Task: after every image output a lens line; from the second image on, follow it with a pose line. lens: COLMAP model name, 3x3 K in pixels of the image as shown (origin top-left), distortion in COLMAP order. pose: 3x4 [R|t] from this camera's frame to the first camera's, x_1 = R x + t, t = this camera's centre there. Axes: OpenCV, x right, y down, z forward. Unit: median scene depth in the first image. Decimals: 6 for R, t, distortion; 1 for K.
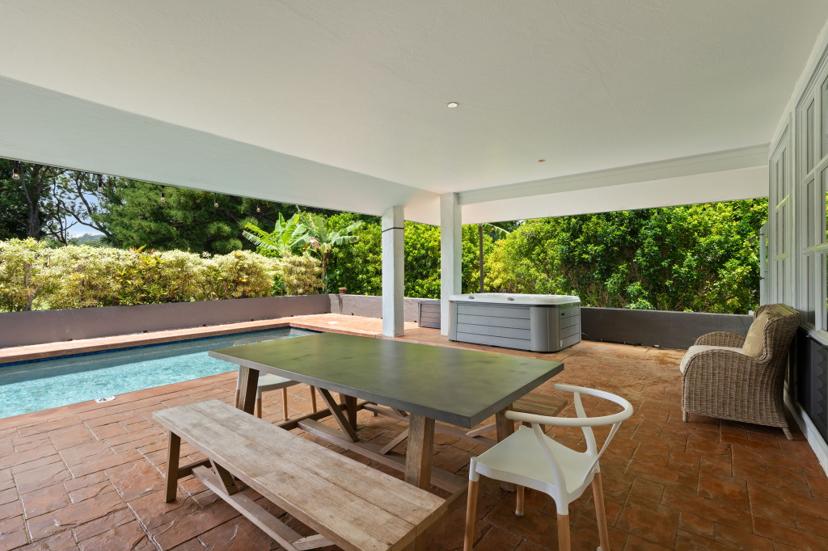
lens RADIAL K [[377.2, 0, 414.0], [0, 377.2, 275.5], [0, 0, 1]] dist [0.000041, -0.000006]
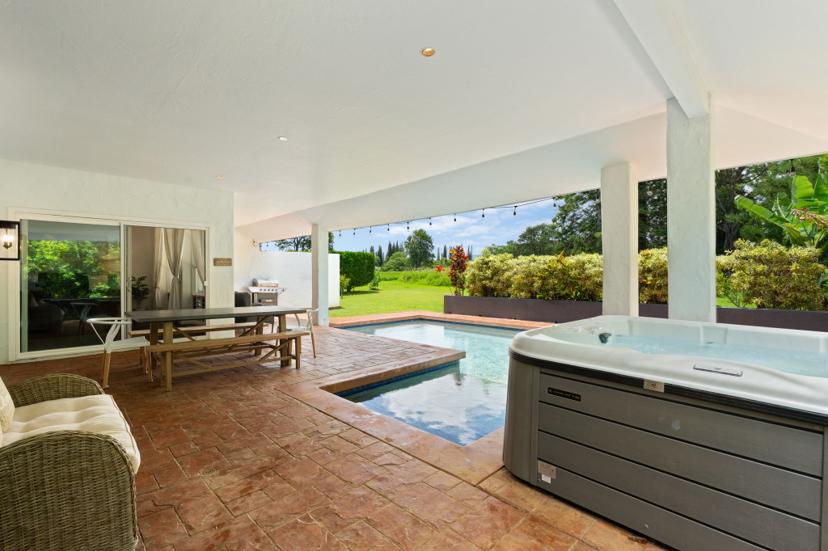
lens RADIAL K [[377.2, 0, 414.0], [0, 377.2, 275.5], [0, 0, 1]] dist [0.000041, -0.000006]
pose [[-0.114531, 0.000665, -0.993419, 0.613074], [-0.005155, 0.999986, 0.001264, -0.001758], [0.993406, 0.005266, -0.114526, 0.747594]]
